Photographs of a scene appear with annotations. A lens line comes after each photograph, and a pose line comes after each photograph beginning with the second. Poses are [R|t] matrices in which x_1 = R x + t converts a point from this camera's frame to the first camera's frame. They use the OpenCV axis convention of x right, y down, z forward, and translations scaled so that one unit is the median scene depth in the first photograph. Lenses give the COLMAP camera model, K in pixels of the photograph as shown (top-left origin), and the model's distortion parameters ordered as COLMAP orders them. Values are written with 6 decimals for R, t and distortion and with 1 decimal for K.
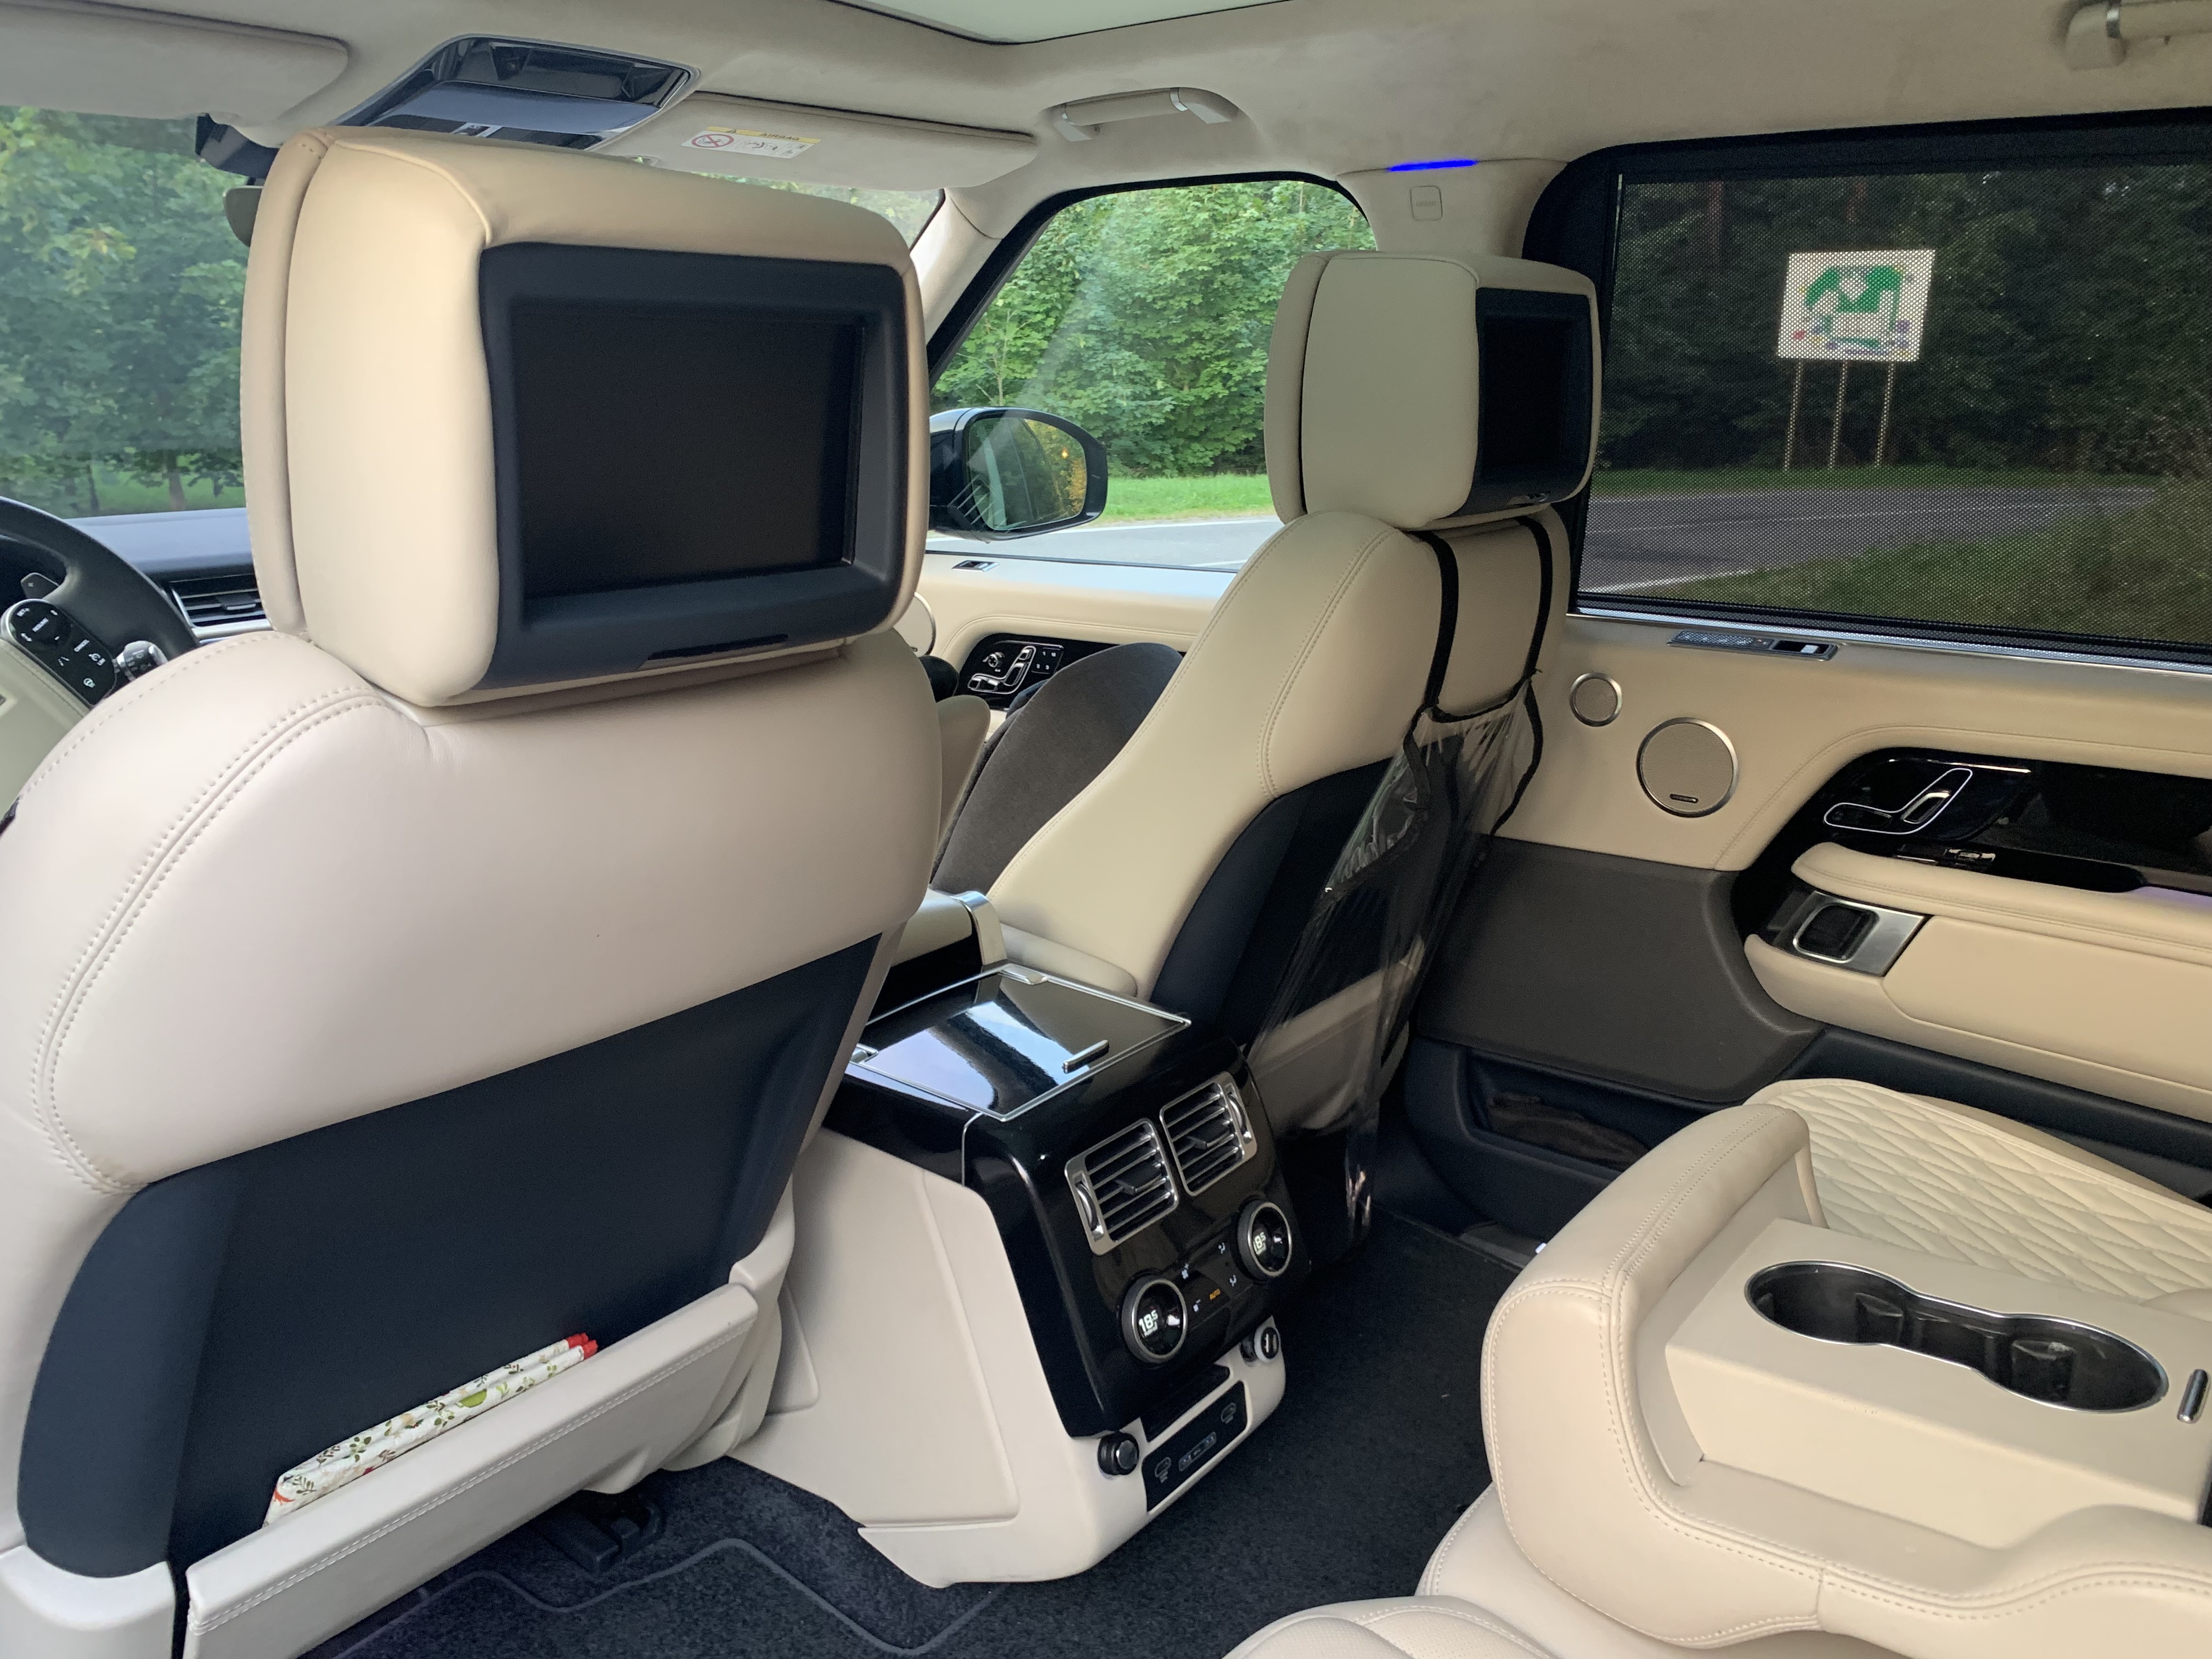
lens RADIAL K [[1700.4, 0, 1106.0], [0, 1700.4, 829.5], [0, 0, 1]] dist [0.004177, 0.007678]
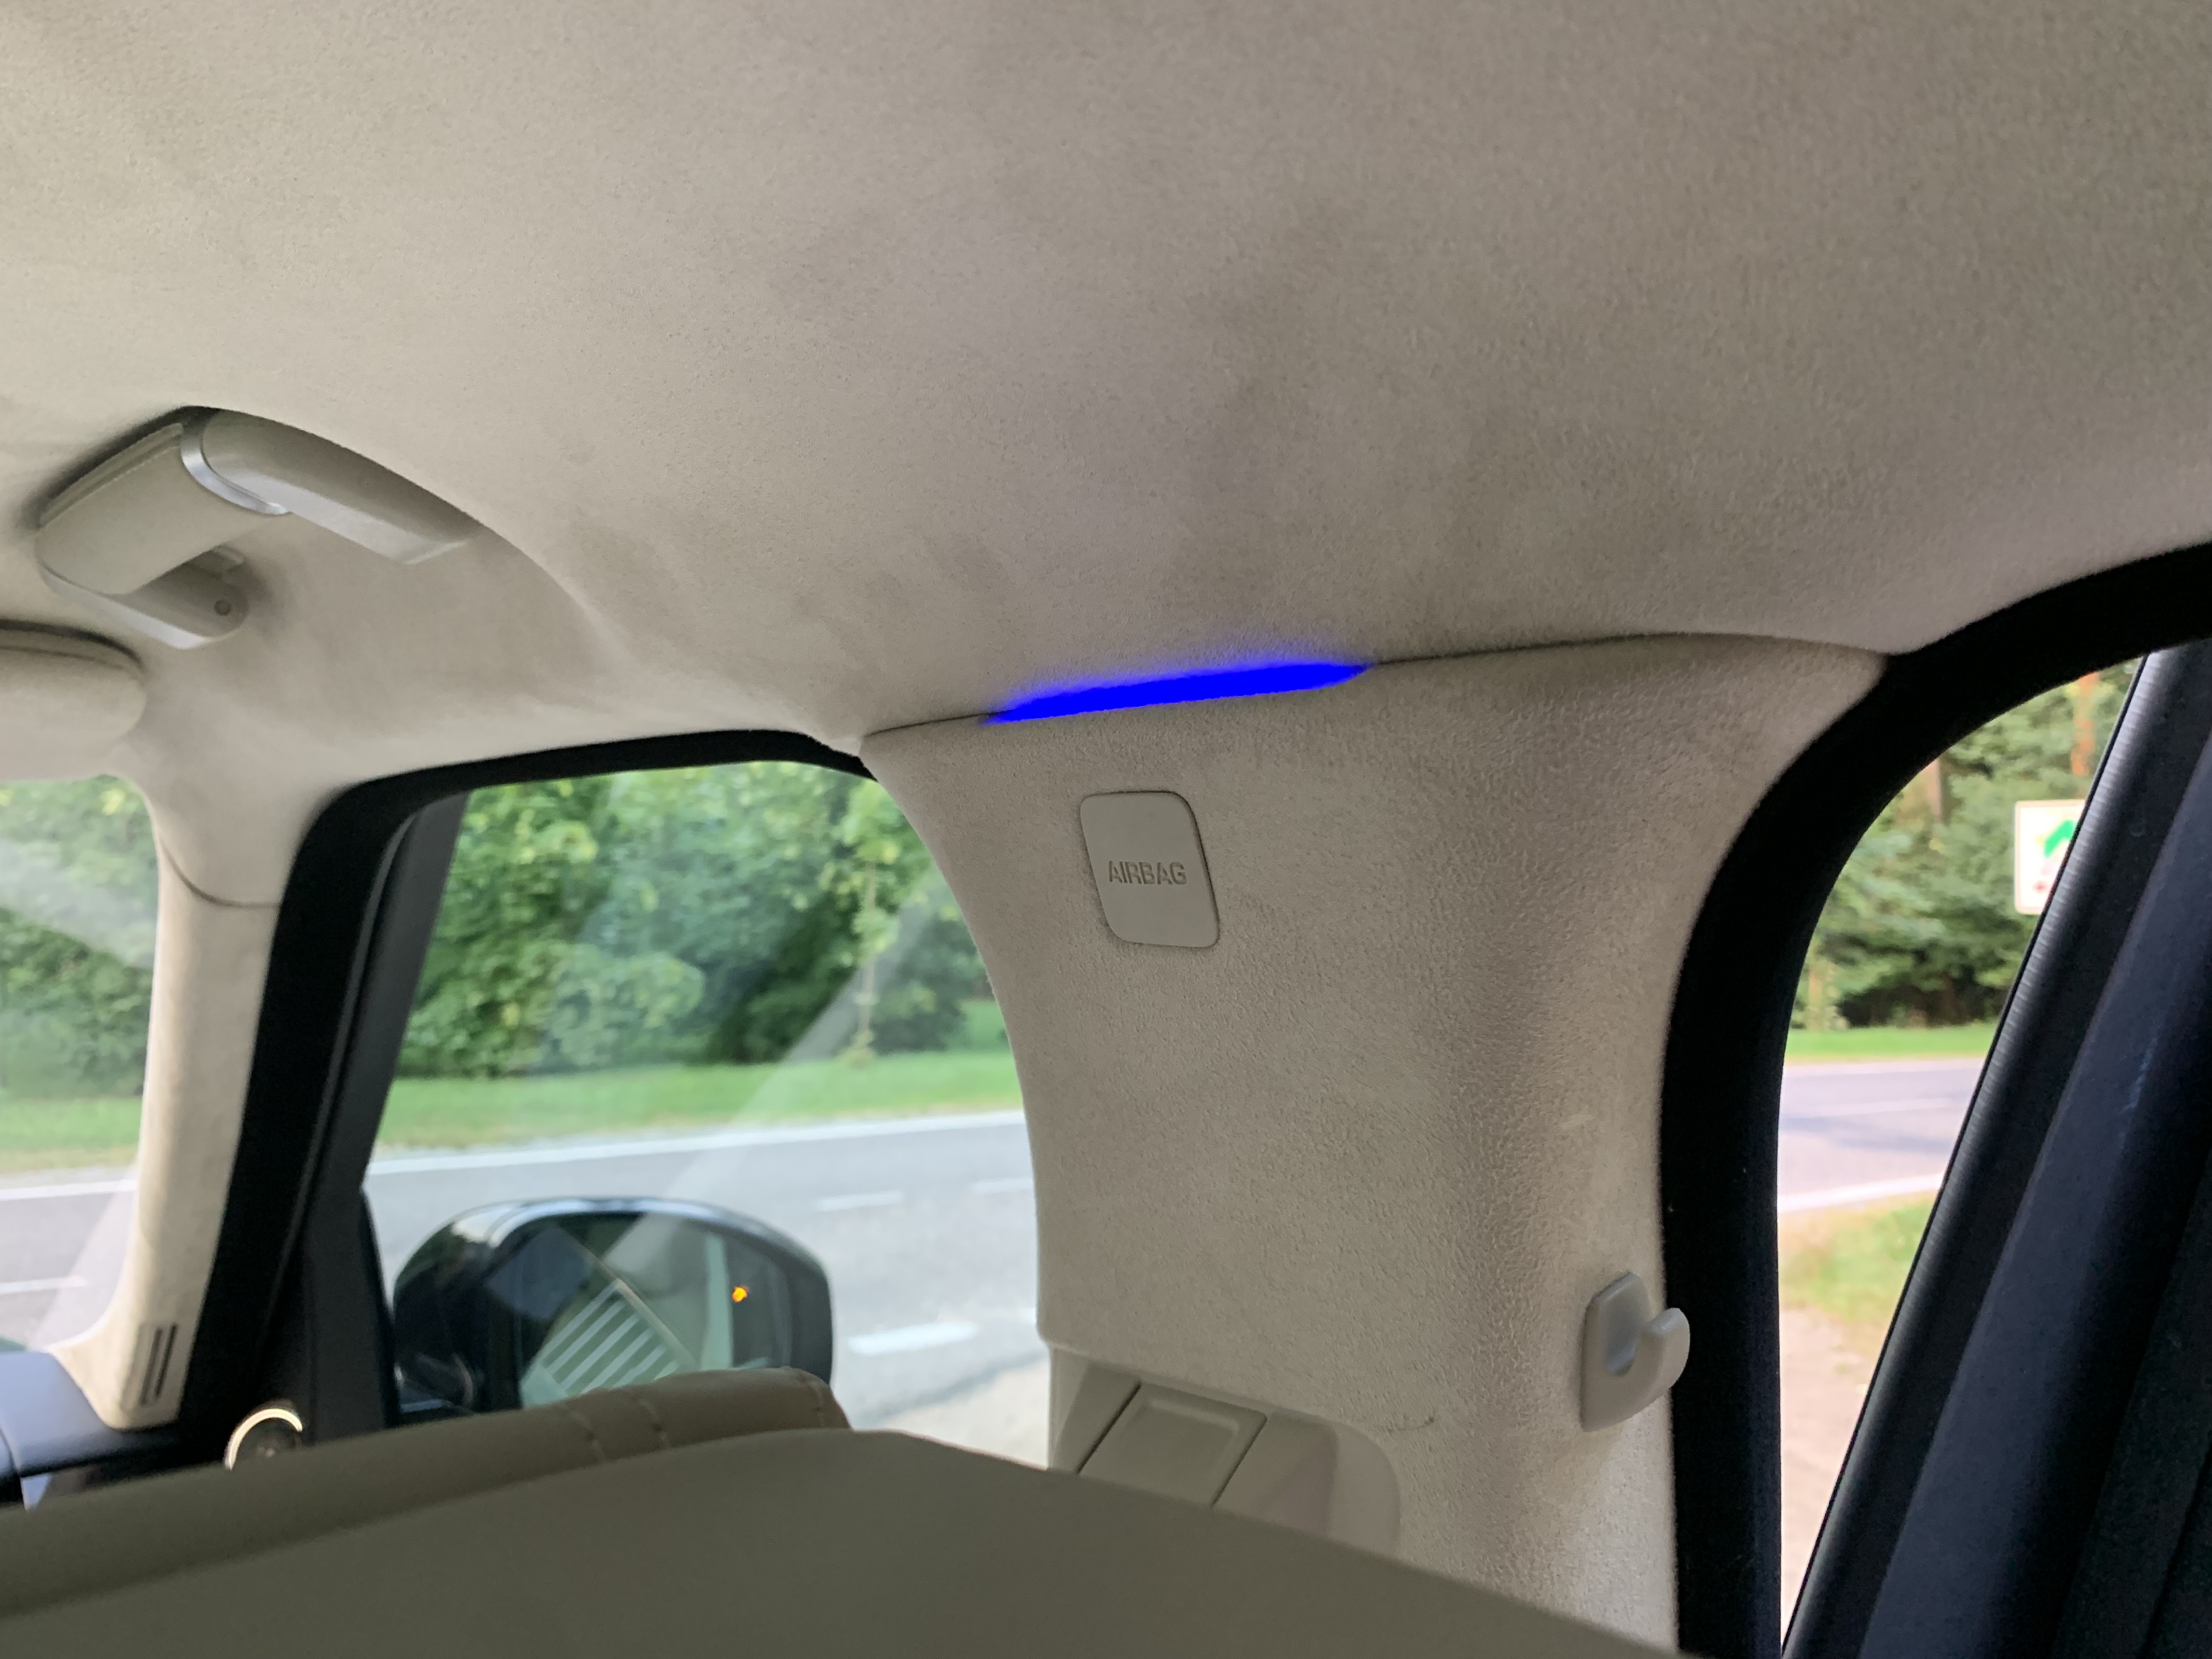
lens RADIAL K [[1700.4, 0, 1106.0], [0, 1700.4, 829.5], [0, 0, 1]] dist [0.004177, 0.007678]
pose [[0.992420, -0.007804, -0.122642, 0.142737], [-0.030460, 0.951217, -0.307017, -0.213811], [0.119055, 0.308425, 0.943769, 0.556335]]
